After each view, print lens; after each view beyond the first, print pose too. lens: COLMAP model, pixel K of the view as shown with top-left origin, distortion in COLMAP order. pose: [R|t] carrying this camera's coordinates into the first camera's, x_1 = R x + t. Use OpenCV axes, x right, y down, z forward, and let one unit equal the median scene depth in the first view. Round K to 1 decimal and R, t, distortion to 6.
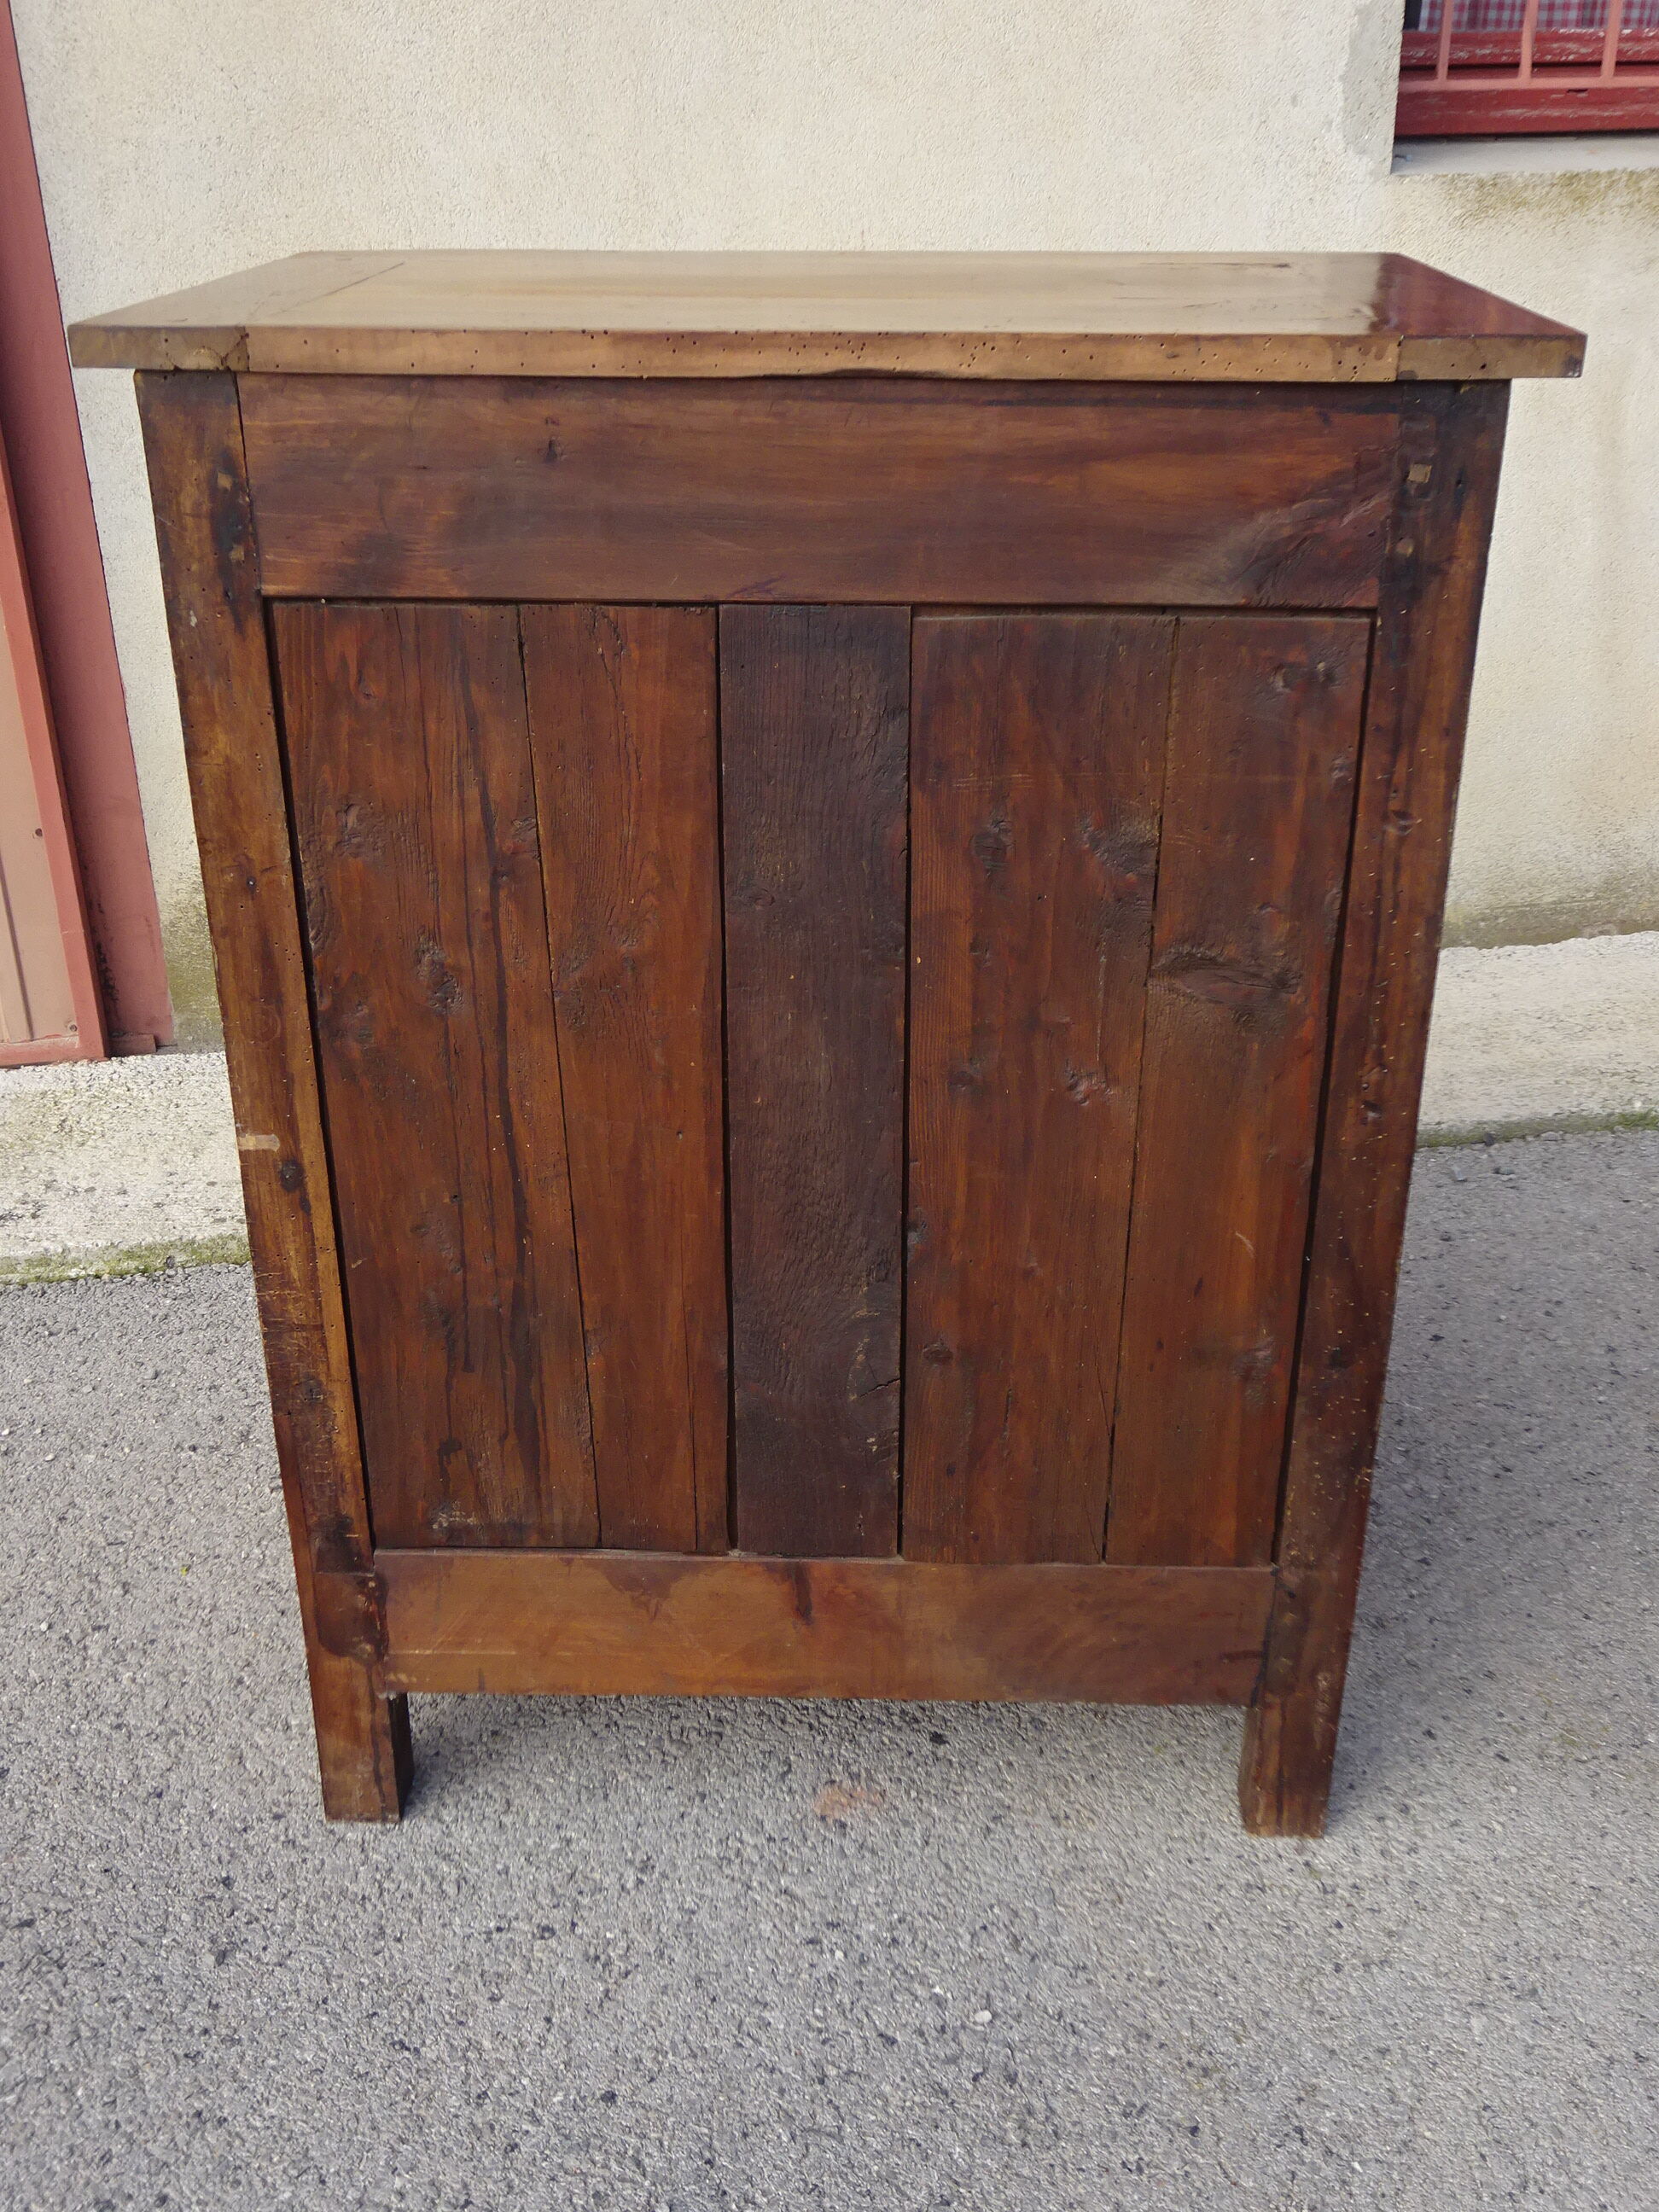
lens RADIAL K [[2164.1, 0, 842.5], [0, 2164.1, 1105.2], [0, 0, 1]] dist [0.039870, 0.000000]
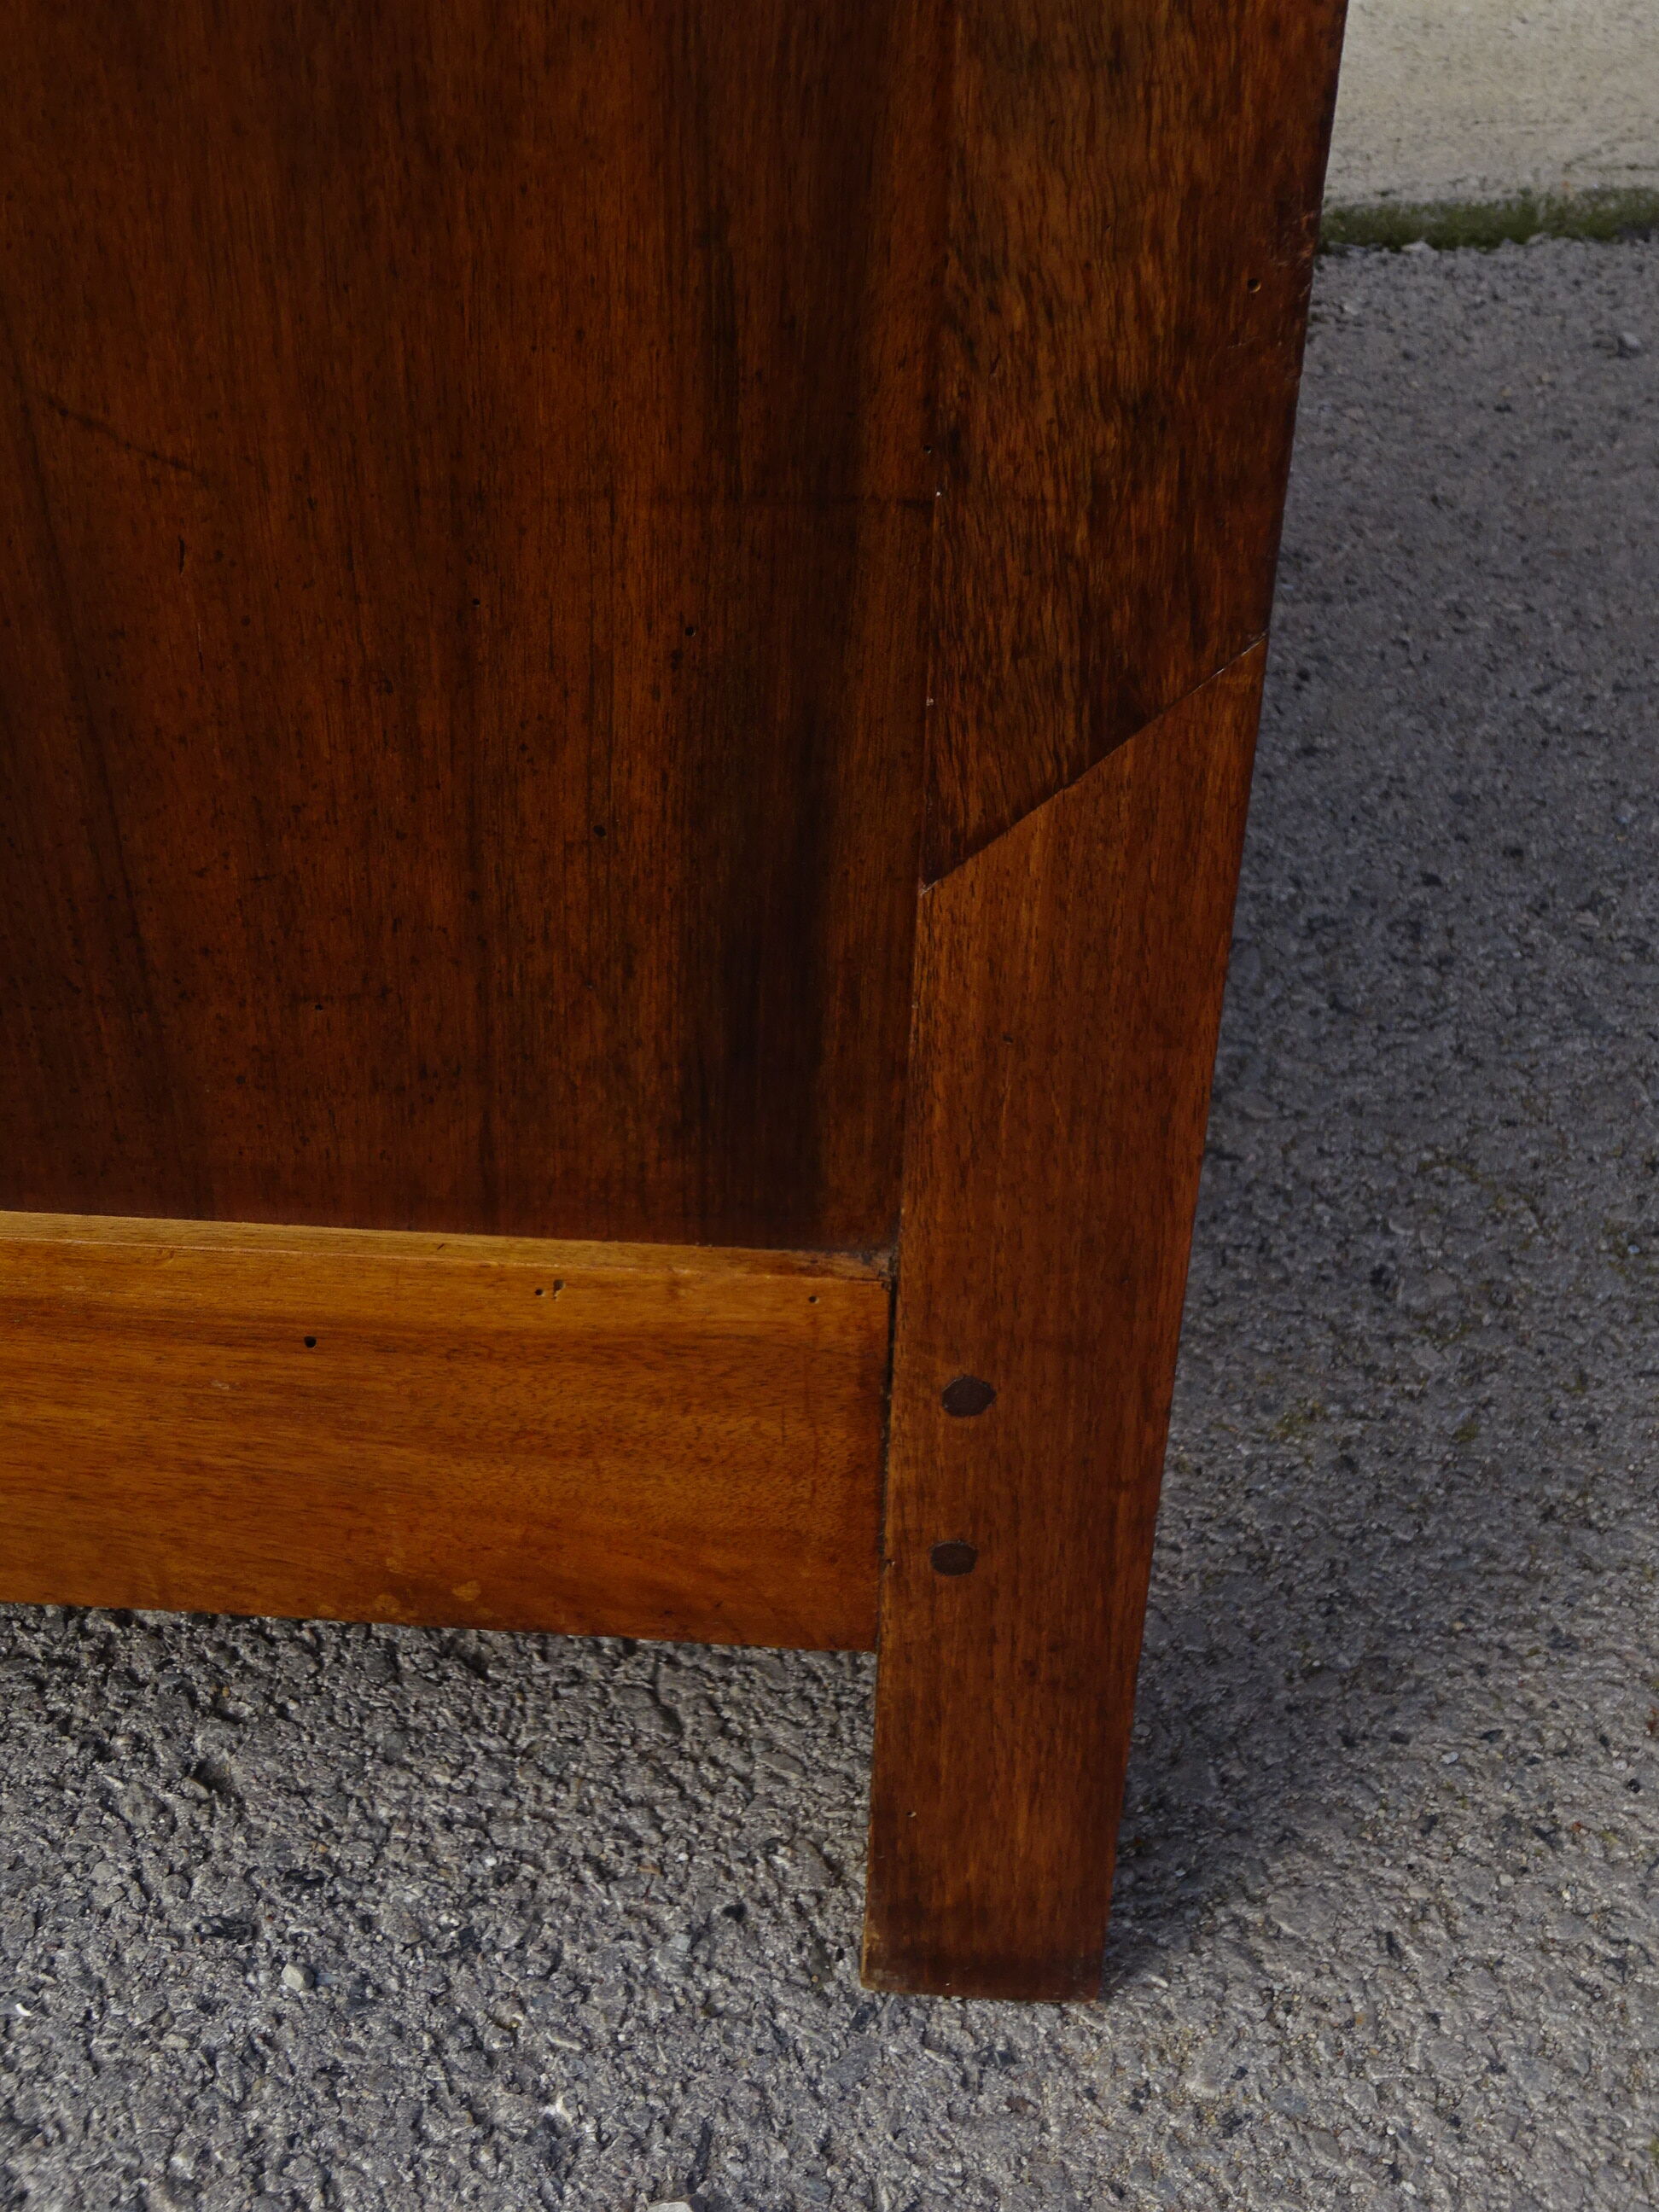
lens RADIAL K [[2666.3, 0, 850.0], [0, 2666.3, 1101.0], [0, 0, 1]] dist [0.038067, 0.000000]
pose [[0.997956, 0.048598, -0.041499, 0.081037], [-0.038715, 0.976408, 0.212434, 0.137304], [0.050844, -0.210394, 0.976294, 0.524117]]
